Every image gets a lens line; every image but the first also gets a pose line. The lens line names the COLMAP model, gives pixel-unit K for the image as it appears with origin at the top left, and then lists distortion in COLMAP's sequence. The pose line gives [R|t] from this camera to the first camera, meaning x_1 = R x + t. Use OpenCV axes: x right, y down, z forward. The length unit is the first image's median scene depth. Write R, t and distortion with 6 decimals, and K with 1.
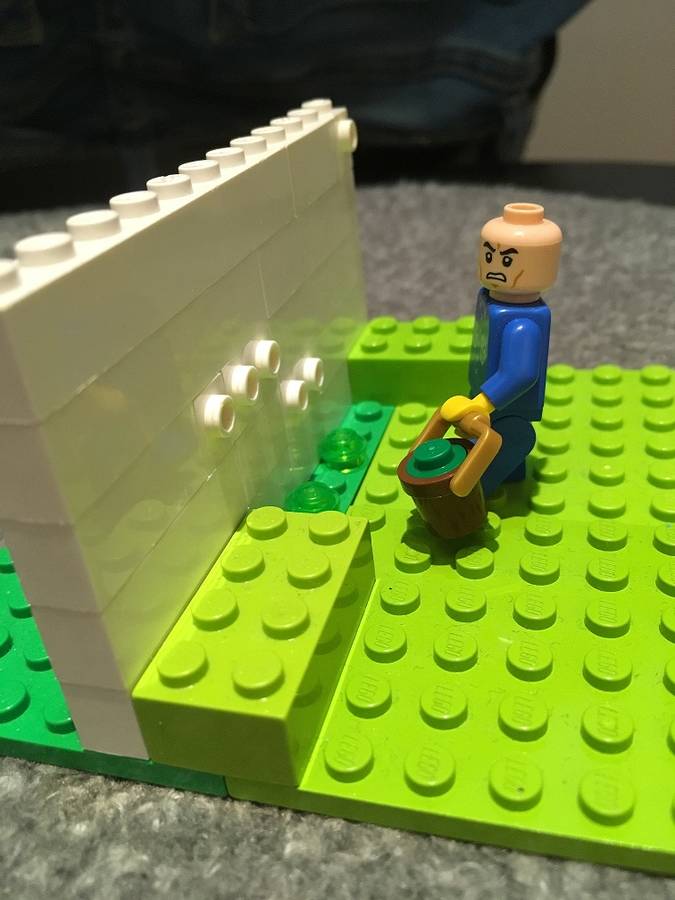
lens RADIAL K [[792.7, 0, 329.7], [0, 792.7, 443.1], [0, 0, 1]] dist [0.064717, -0.104993]
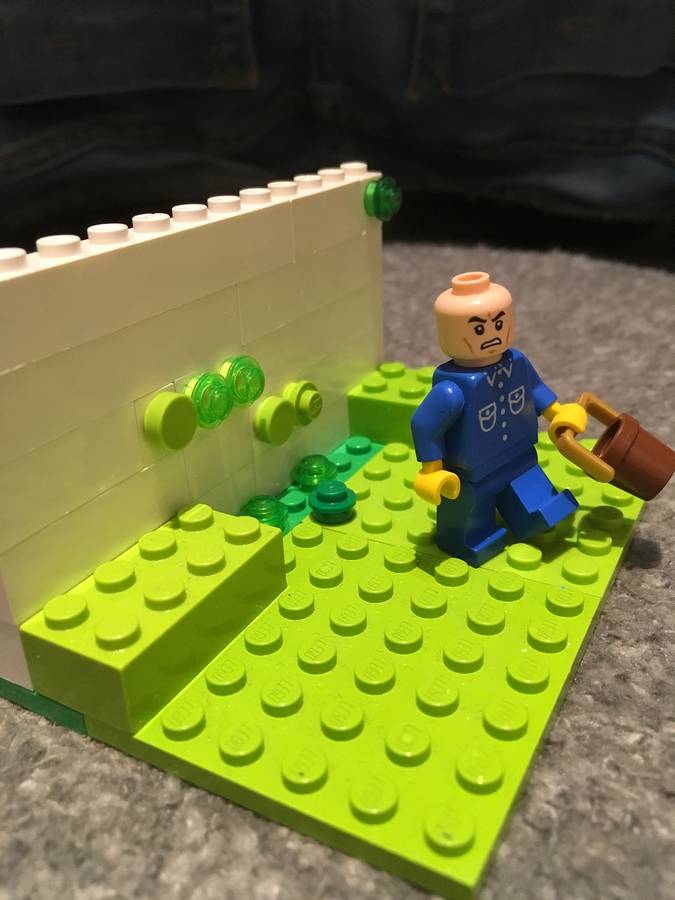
lens RADIAL K [[785.4, 0, 337.5], [0, 785.4, 450.0], [0, 0, 1]] dist [0.077369, -0.123461]
pose [[0.971803, 0.158592, -0.174491, 0.313648], [-0.167311, 0.985234, -0.036351, 0.014599], [0.166149, 0.064521, 0.983988, -0.084152]]
